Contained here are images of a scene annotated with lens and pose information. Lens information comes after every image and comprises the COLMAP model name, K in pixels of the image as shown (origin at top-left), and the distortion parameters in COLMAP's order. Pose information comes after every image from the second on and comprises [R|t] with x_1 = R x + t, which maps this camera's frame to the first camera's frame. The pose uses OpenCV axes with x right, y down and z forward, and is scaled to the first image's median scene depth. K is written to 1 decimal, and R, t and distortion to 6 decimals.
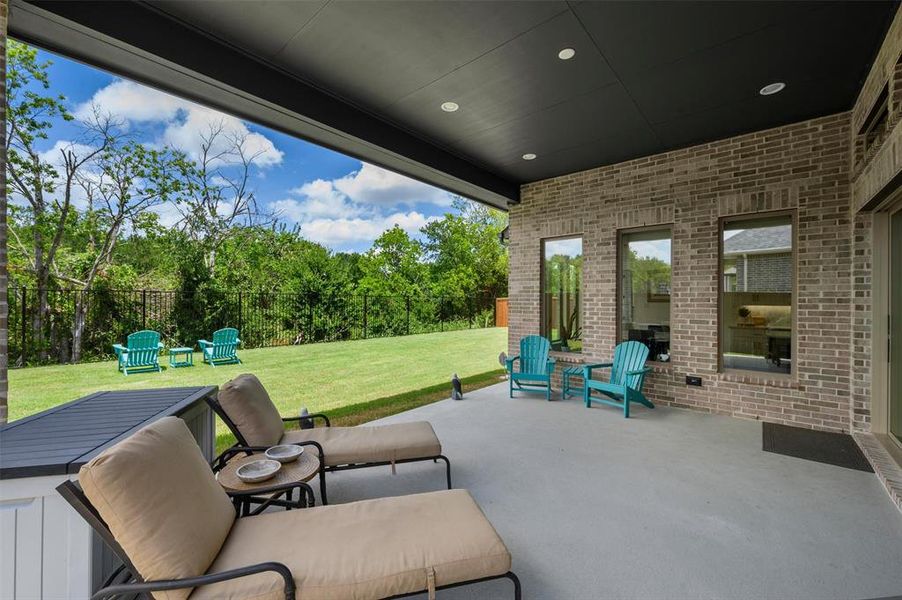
lens RADIAL K [[346.0, 0, 453.5], [0, 346.0, 297.9], [0, 0, 1]] dist [0.001498, 0.000325]
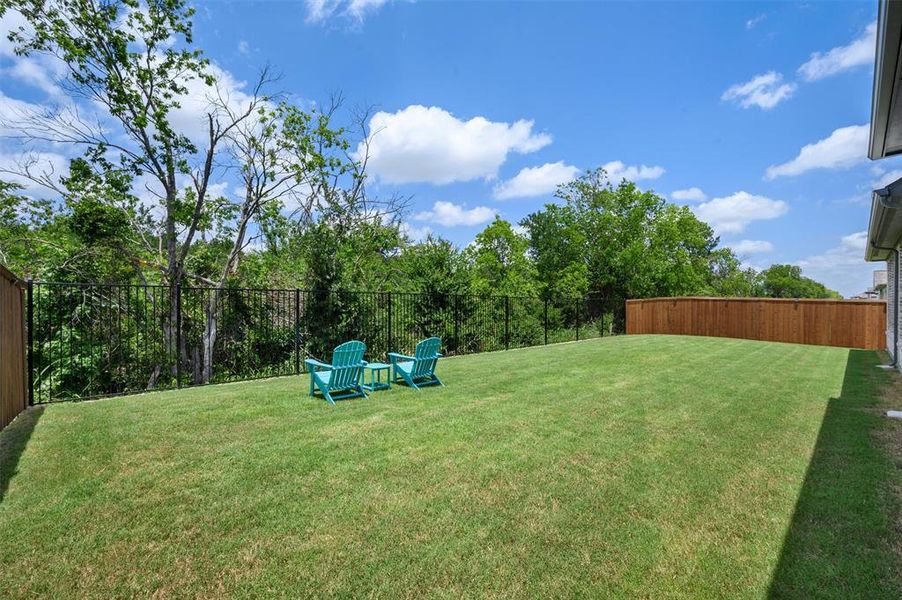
lens RADIAL K [[359.2, 0, 453.3], [0, 359.2, 300.7], [0, 0, 1]] dist [-0.001487, -0.000045]
pose [[0.996292, -0.007821, -0.085681, -0.424881], [0.007038, 0.999931, -0.009443, 0.013340], [0.085749, 0.008805, 0.996278, 0.192094]]
